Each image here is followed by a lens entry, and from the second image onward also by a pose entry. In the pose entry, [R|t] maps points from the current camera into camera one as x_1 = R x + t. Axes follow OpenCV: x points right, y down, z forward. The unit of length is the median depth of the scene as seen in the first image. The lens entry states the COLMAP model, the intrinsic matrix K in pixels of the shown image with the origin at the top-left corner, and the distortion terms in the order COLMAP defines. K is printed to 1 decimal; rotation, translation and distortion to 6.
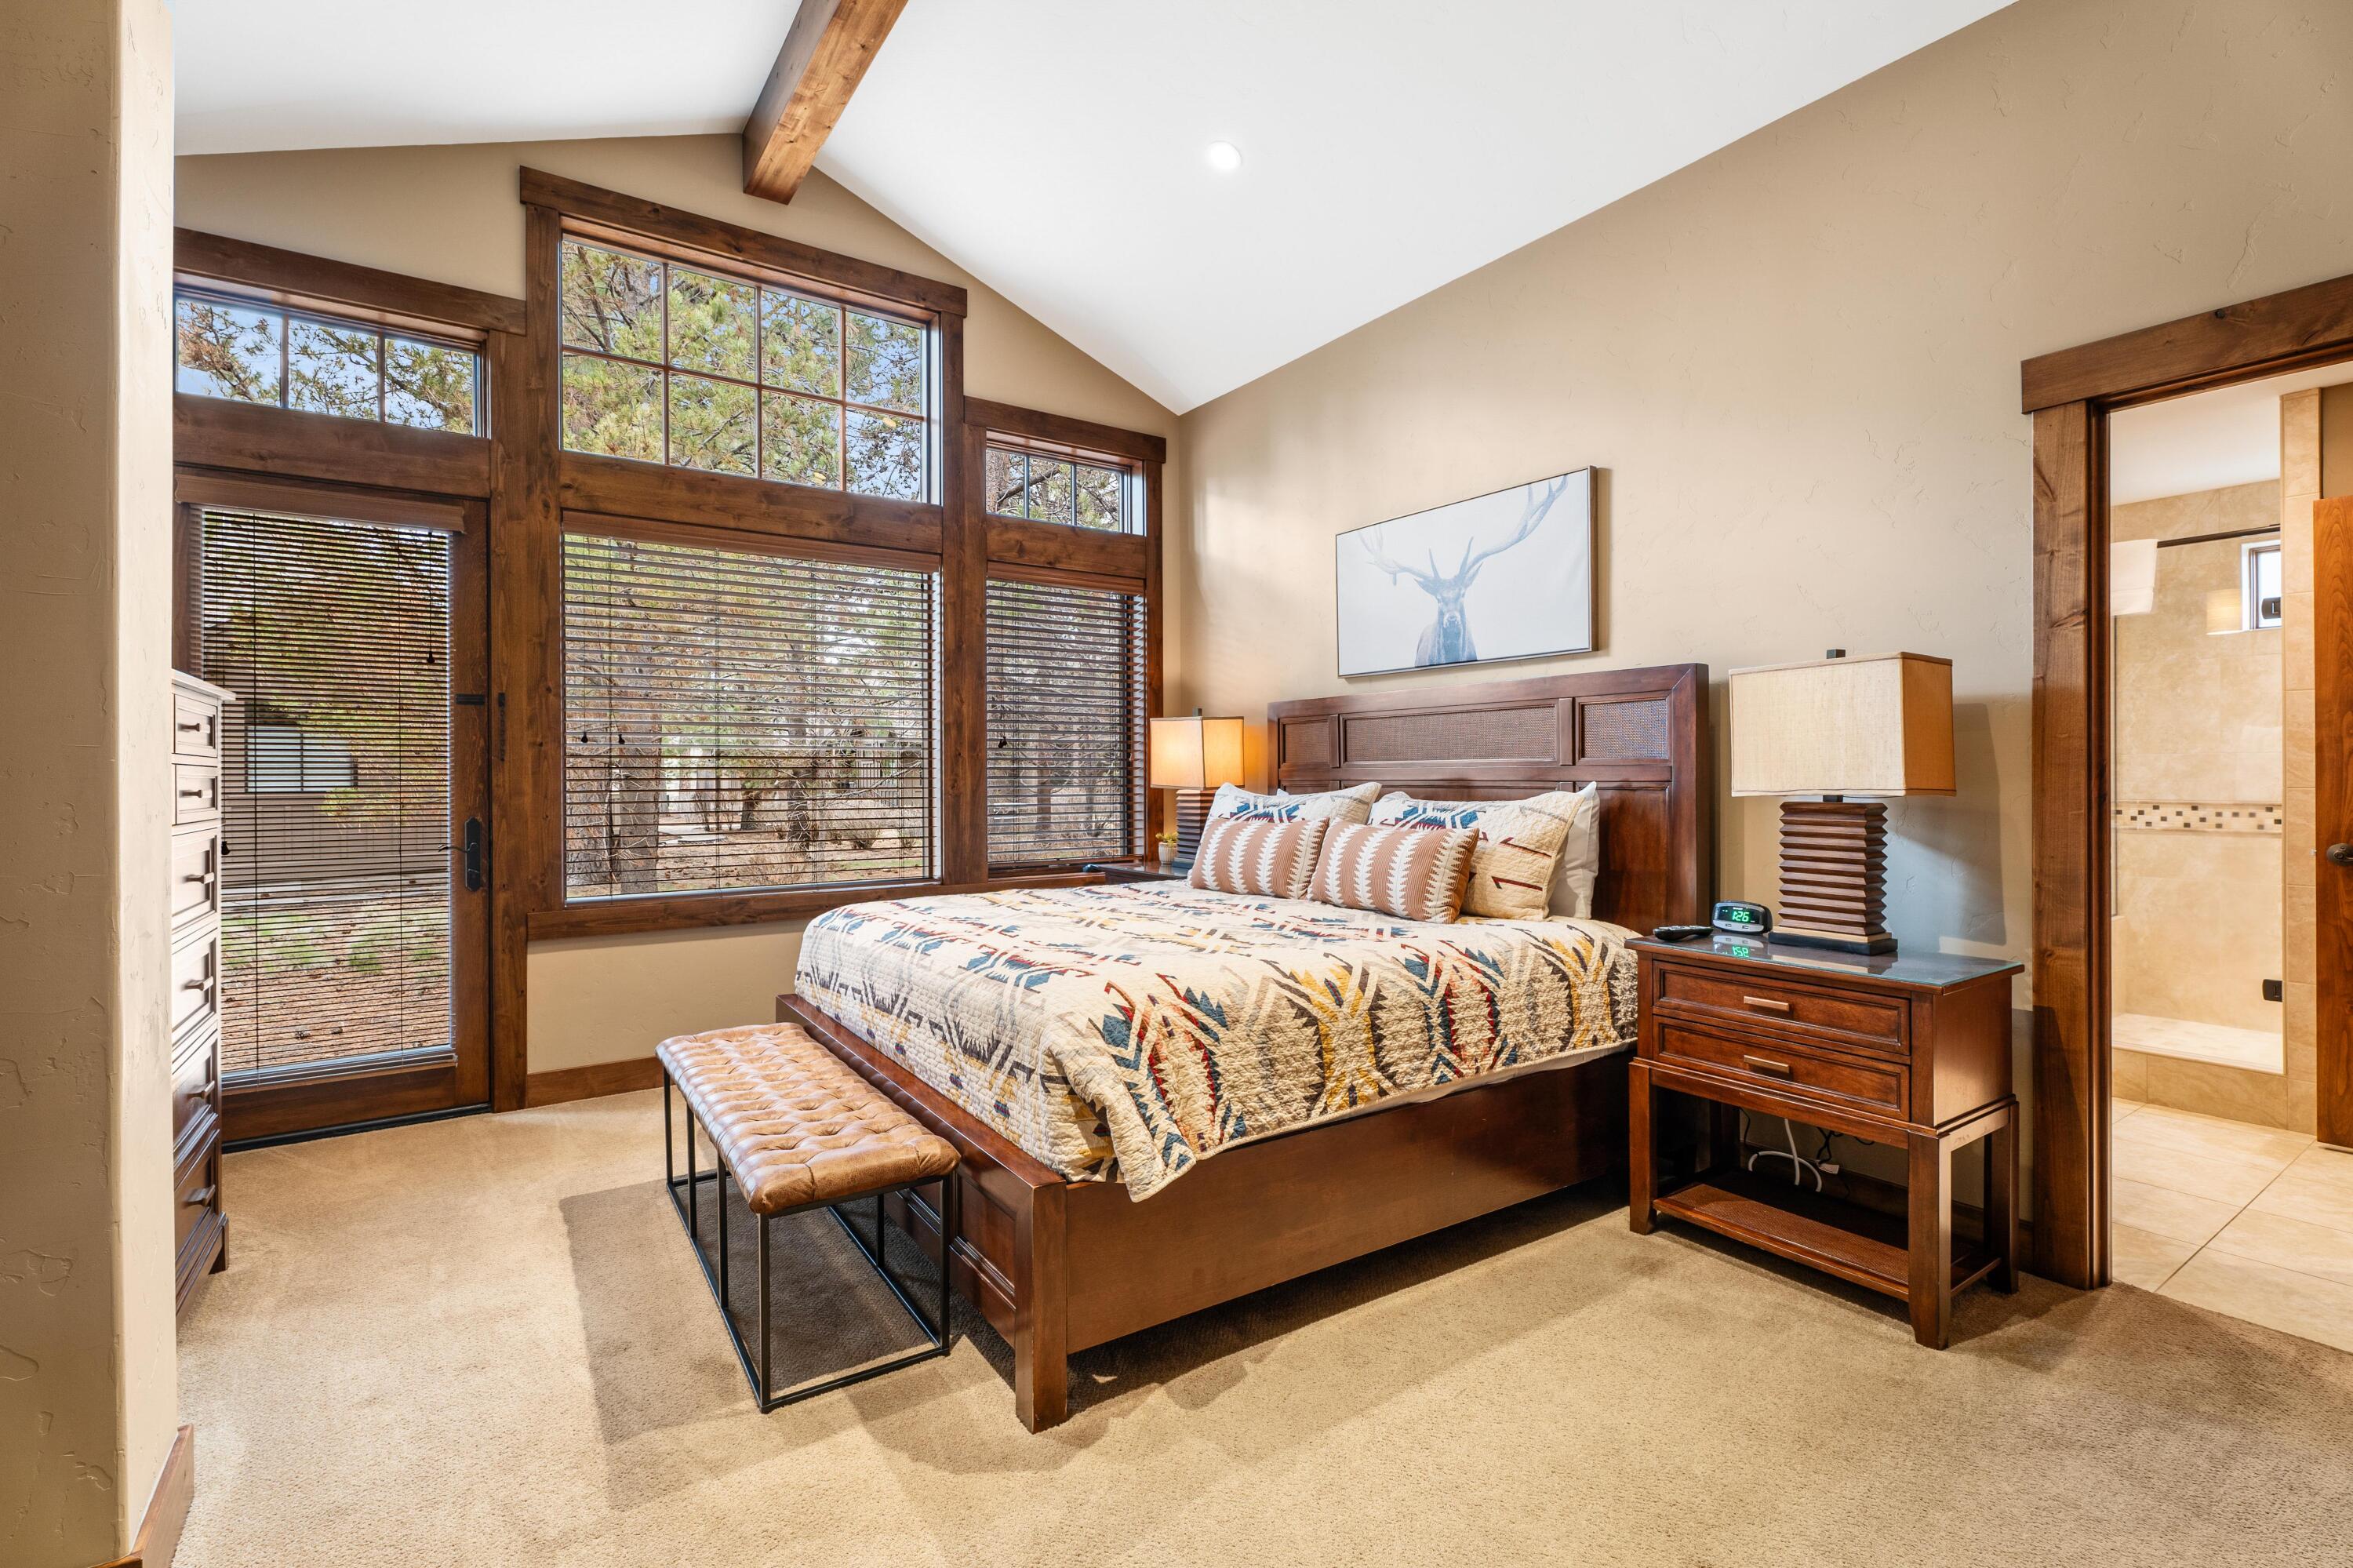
lens RADIAL K [[1029.4, 0, 1176.5], [0, 1029.4, 784.0], [0, 0, 1]] dist [-0.002845, -0.000145]
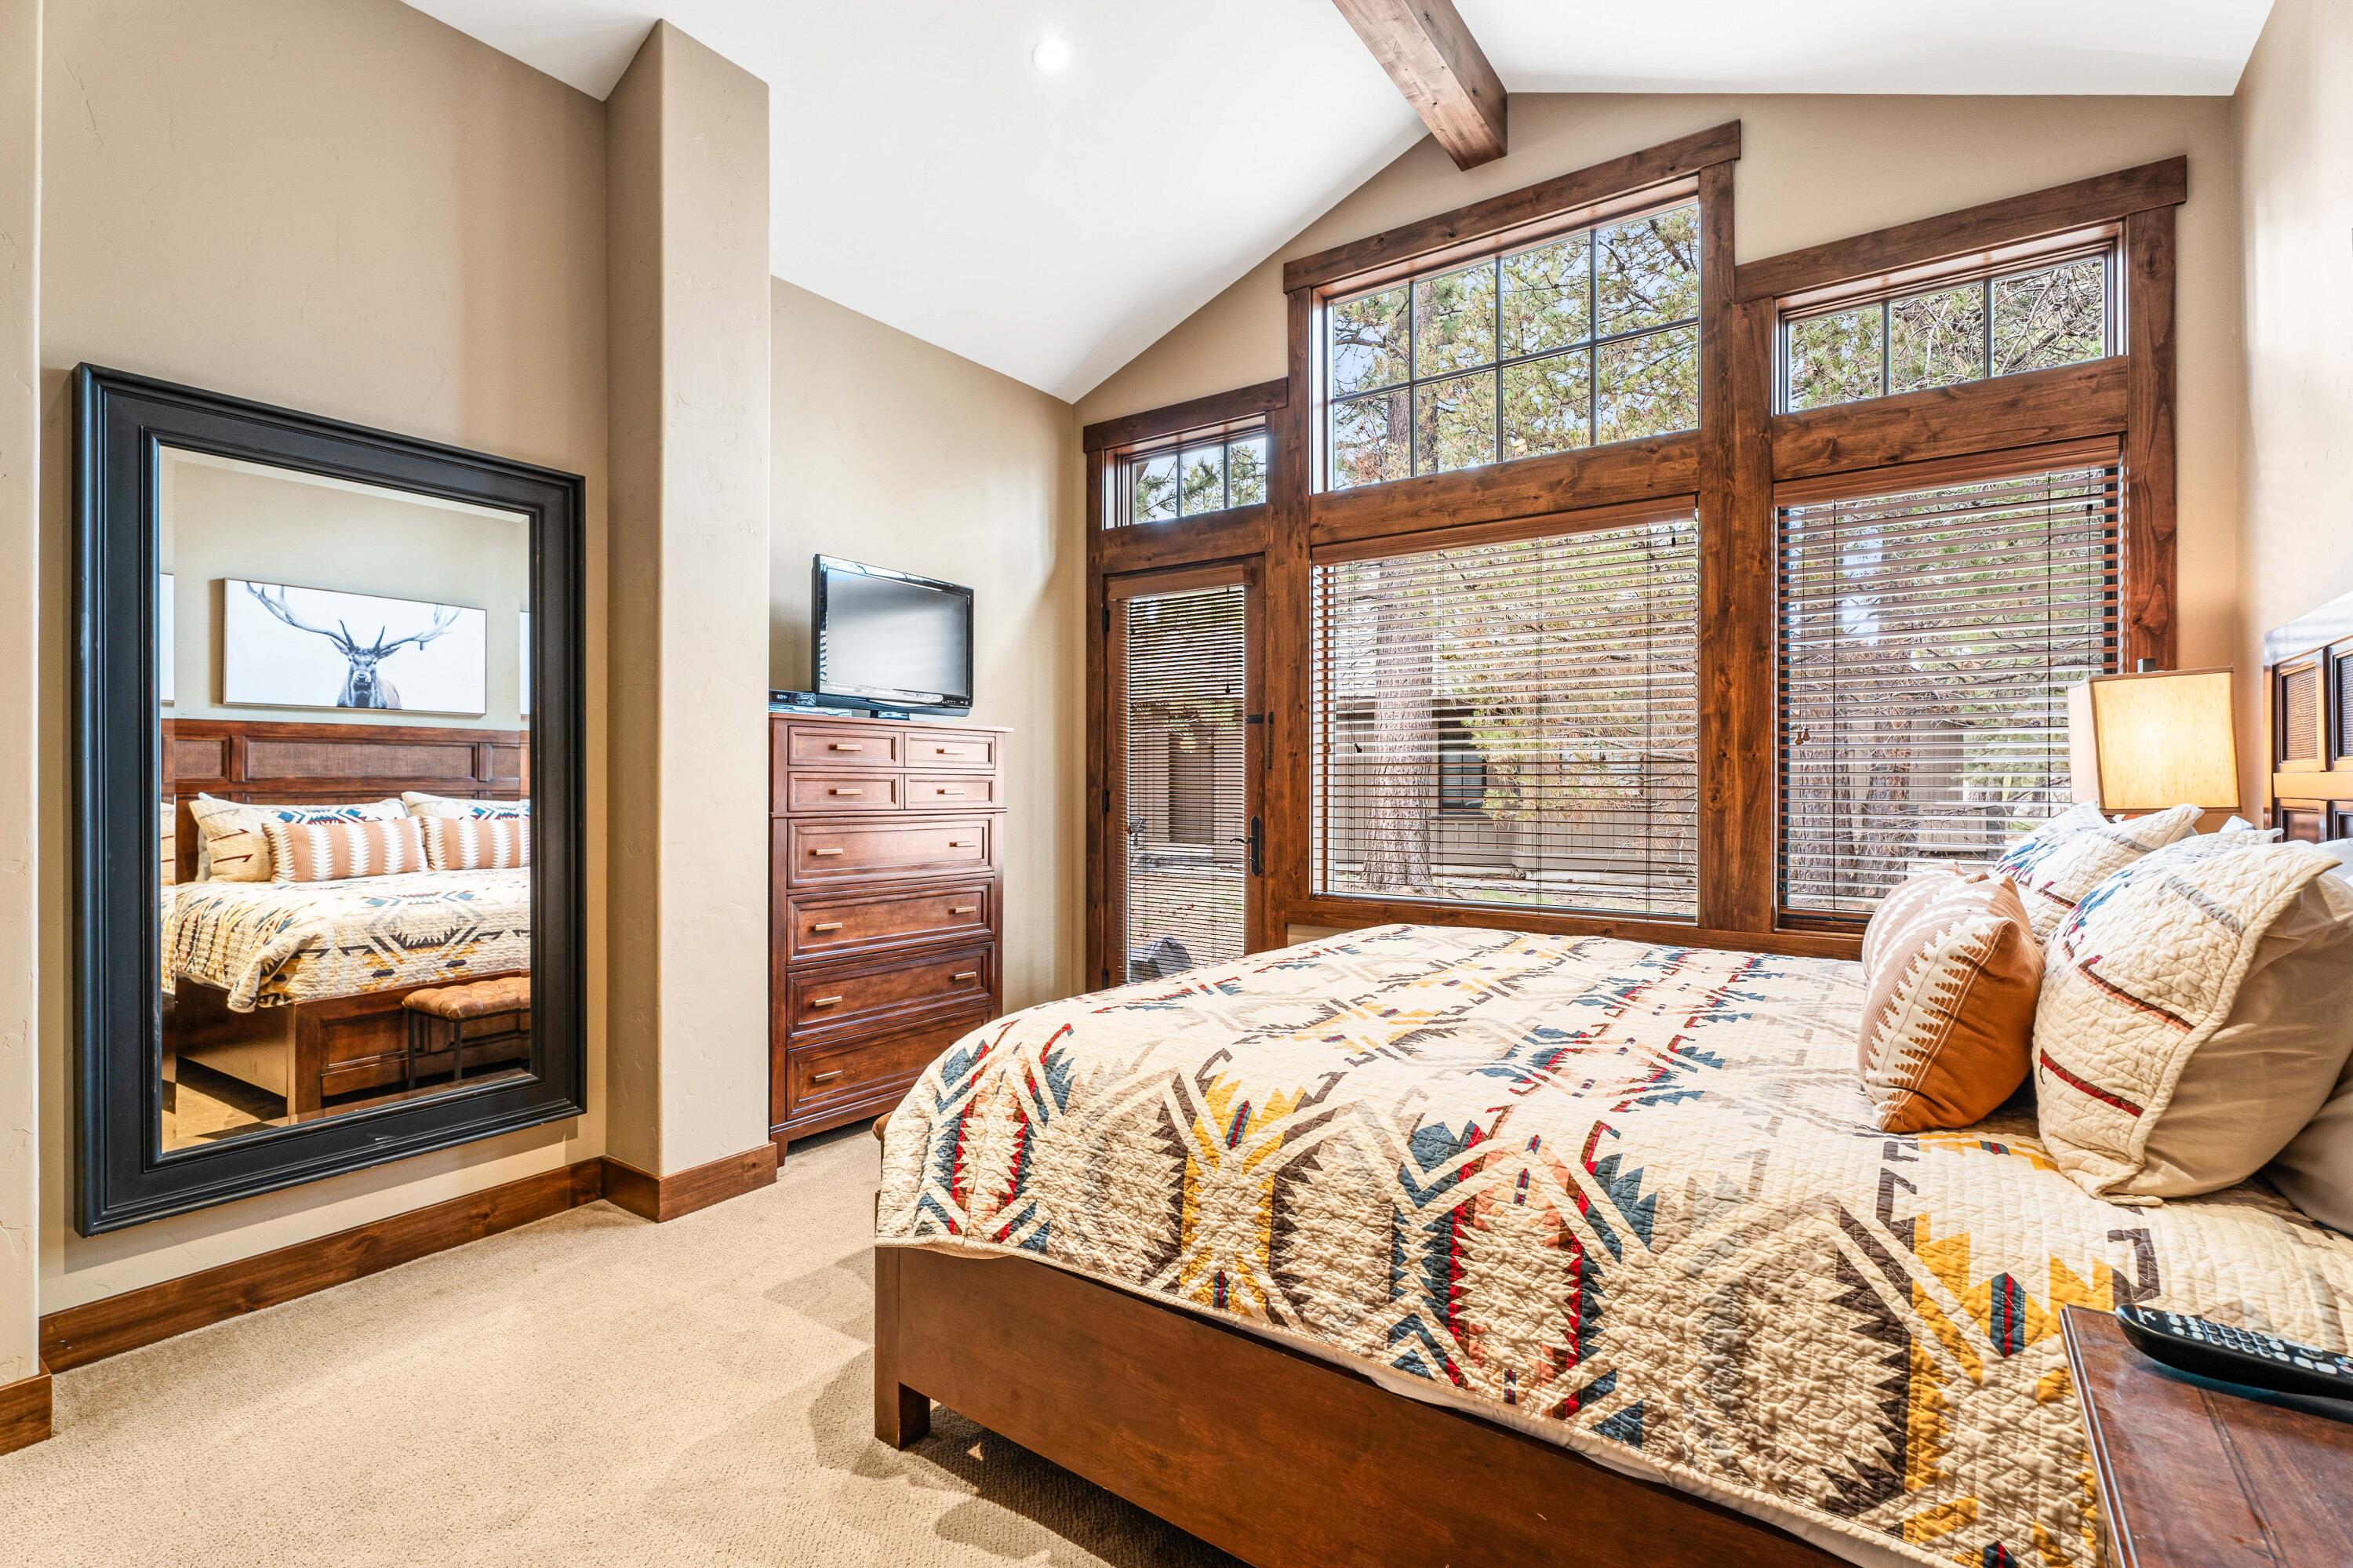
lens RADIAL K [[1085.6, 0, 1176.5], [0, 1085.6, 784.0], [0, 0, 1]] dist [-0.001469, 0.009881]
pose [[0.350985, 0.006803, -0.936356, 0.665510], [-0.012058, 0.999924, 0.002745, -0.010044], [0.936304, 0.010327, 0.351040, 0.622595]]
